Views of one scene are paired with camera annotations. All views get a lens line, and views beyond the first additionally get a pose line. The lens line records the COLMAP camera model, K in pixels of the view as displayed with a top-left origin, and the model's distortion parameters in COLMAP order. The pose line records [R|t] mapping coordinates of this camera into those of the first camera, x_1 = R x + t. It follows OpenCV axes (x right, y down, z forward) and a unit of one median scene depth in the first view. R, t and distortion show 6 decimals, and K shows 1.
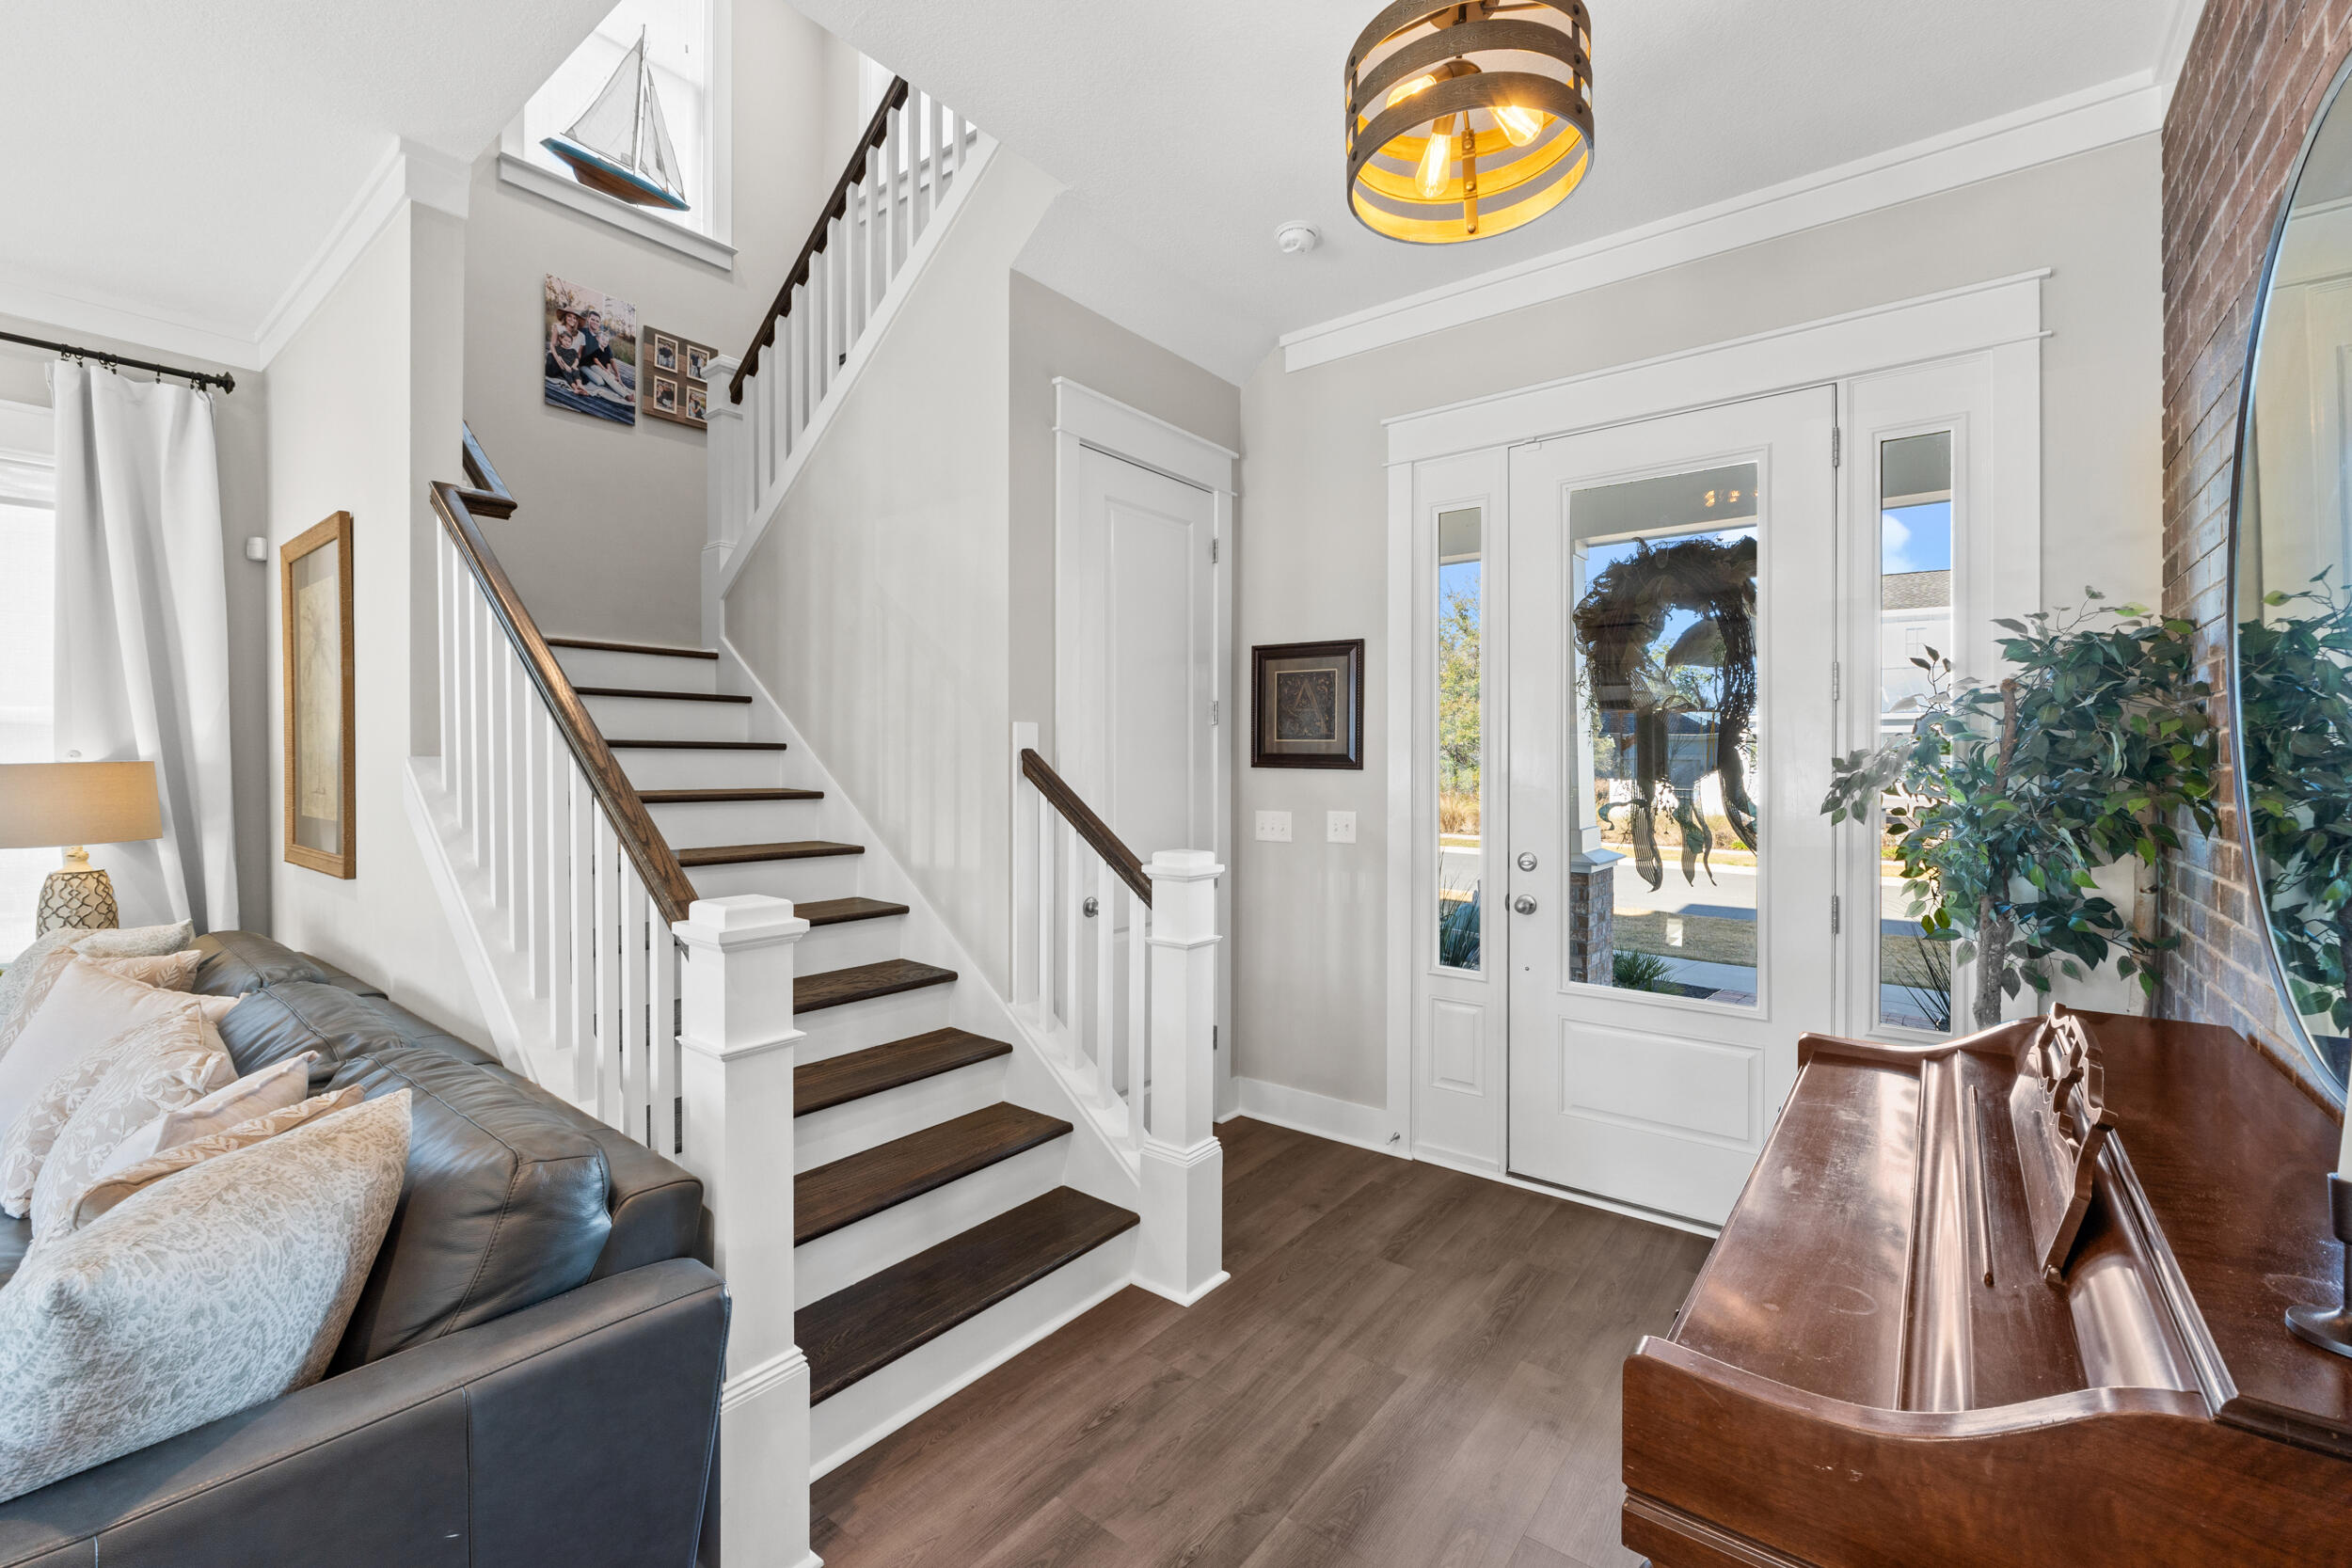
lens RADIAL K [[976.6, 0, 1179.2], [0, 976.6, 783.3], [0, 0, 1]] dist [-0.010345, 0.000341]
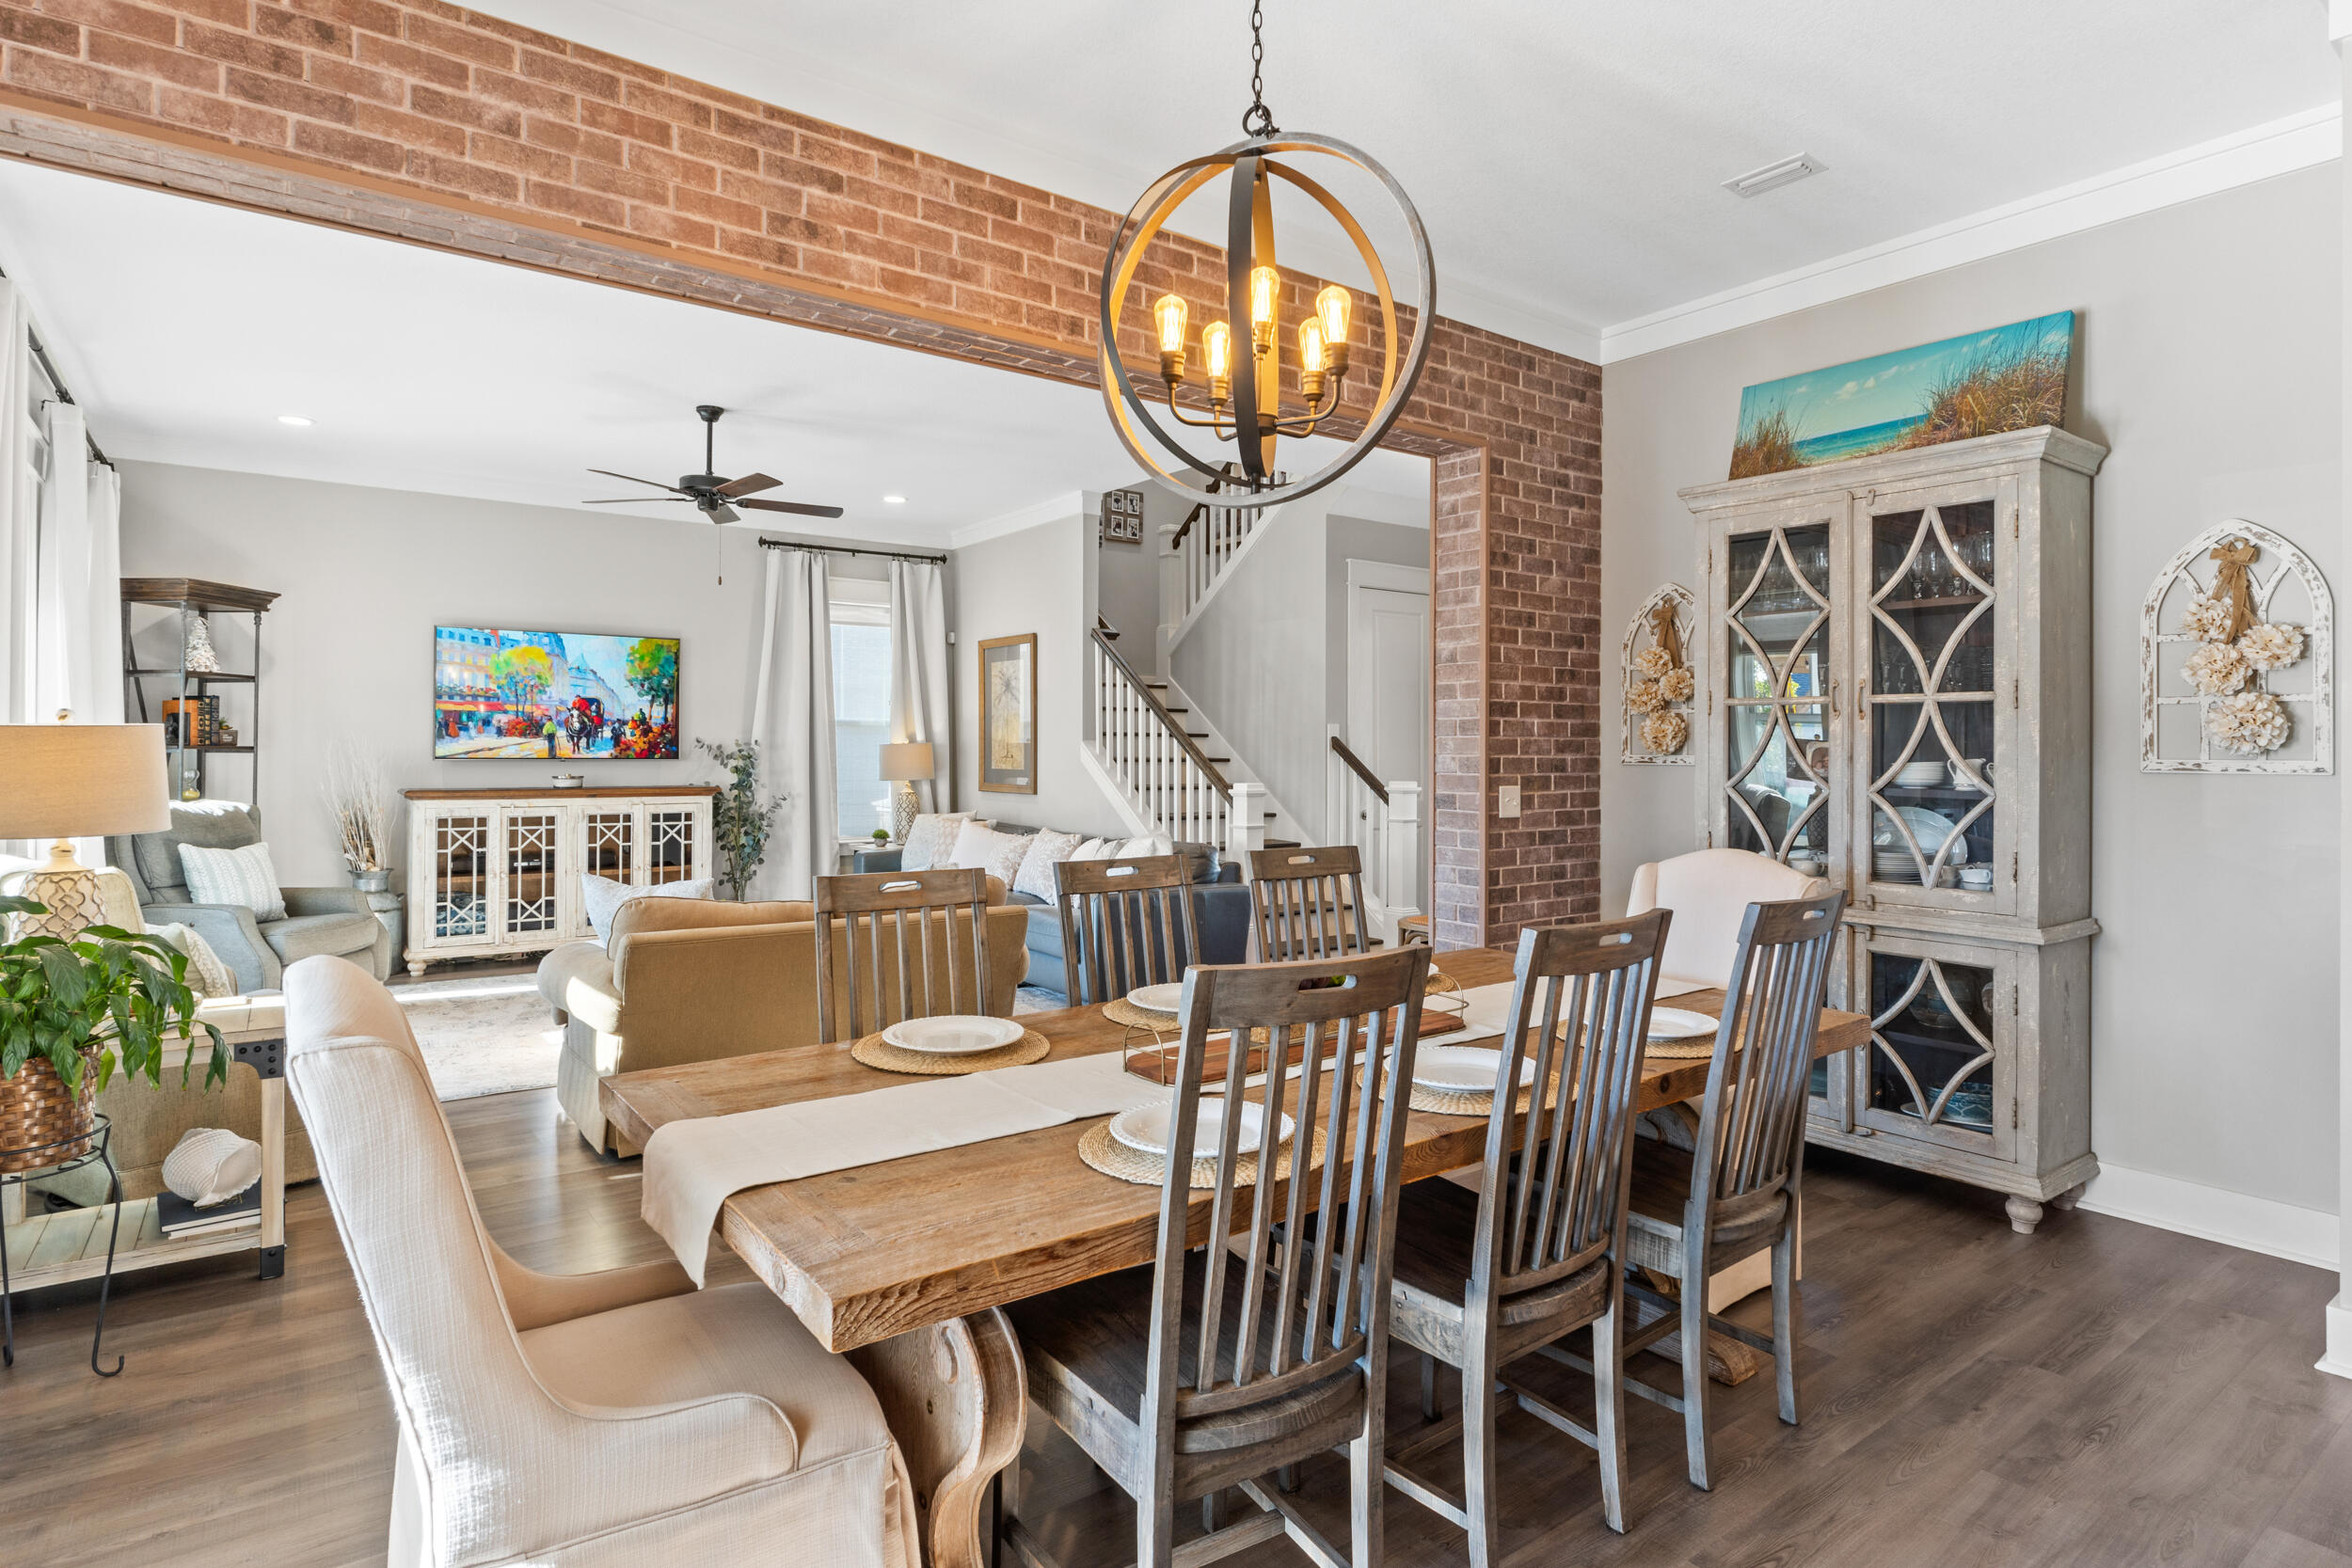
lens RADIAL K [[1243.4, 0, 1166.3], [0, 1243.4, 747.7], [0, 0, 1]] dist [0.006327, 0.000704]
pose [[0.961389, -0.000026, -0.275192, 0.209731], [-0.006566, 0.999713, -0.023033, 0.047136], [0.275114, 0.023951, 0.961113, -1.500088]]
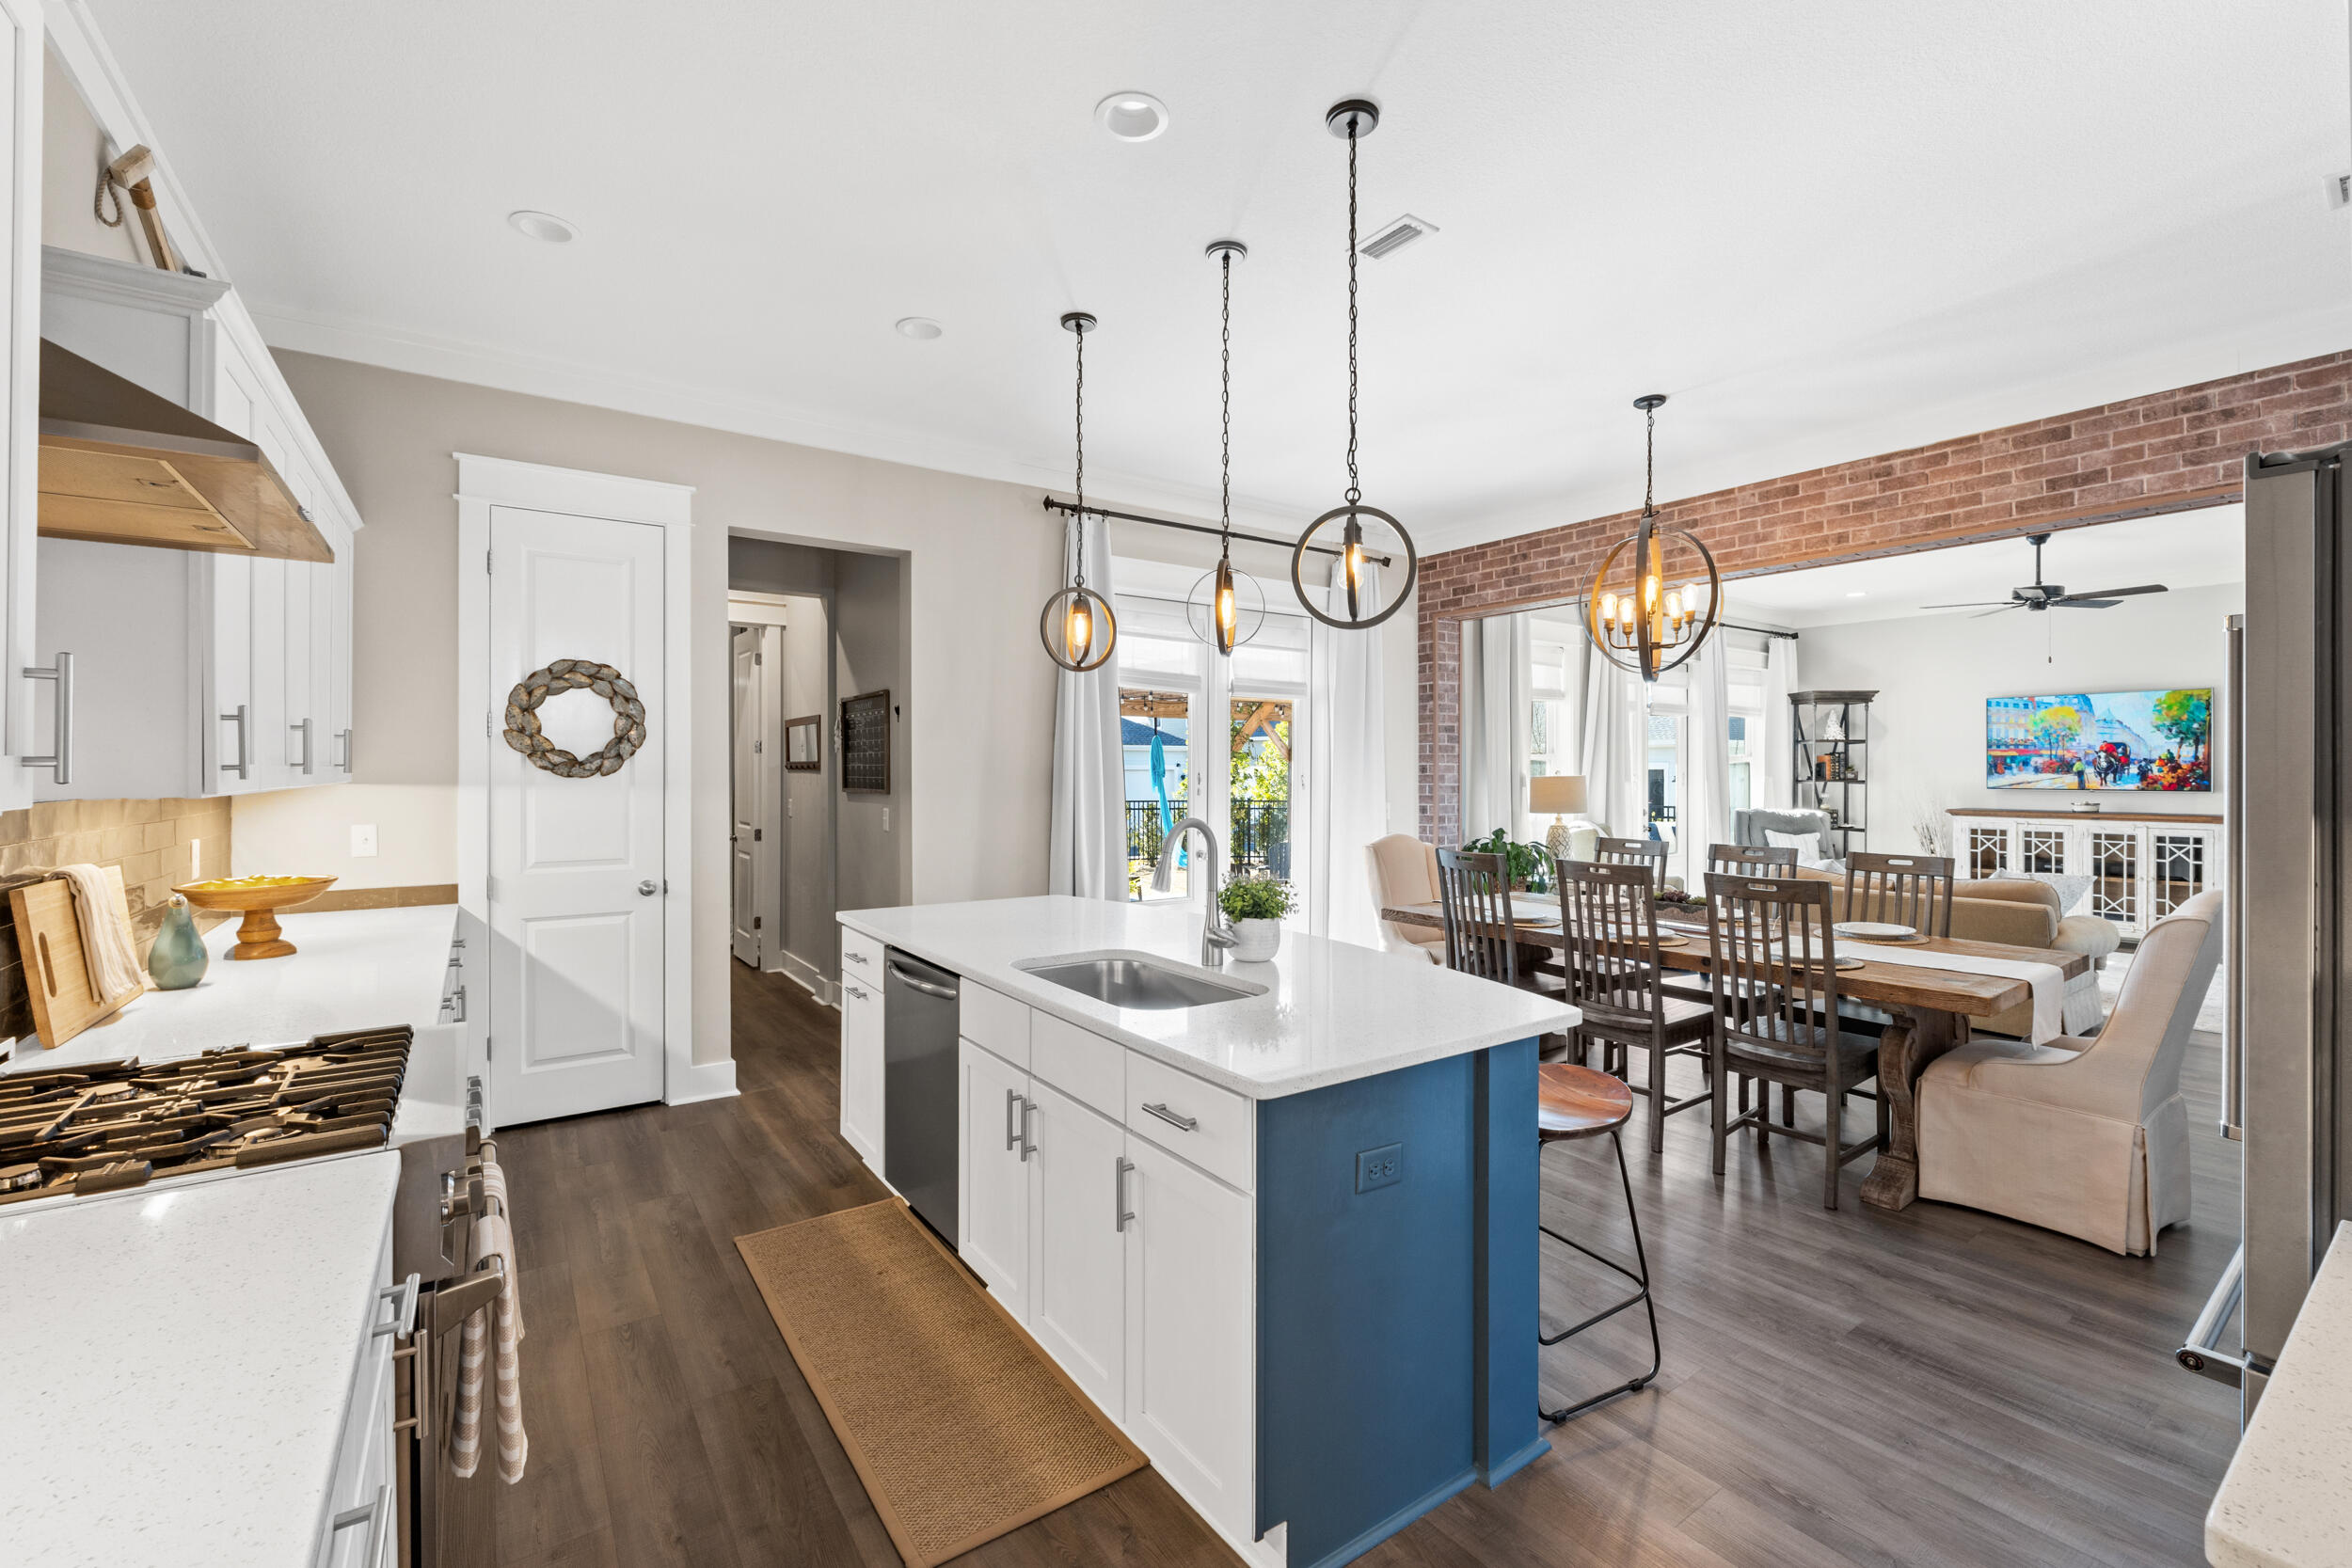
lens RADIAL K [[976.6, 0, 1180.4], [0, 976.6, 778.5], [0, 0, 1]] dist [-0.010345, 0.000341]
pose [[-0.282028, 0.003657, -0.959399, 1.410920], [-0.019872, 0.999756, 0.009653, 0.014460], [0.959200, 0.021787, -0.281887, -1.034965]]
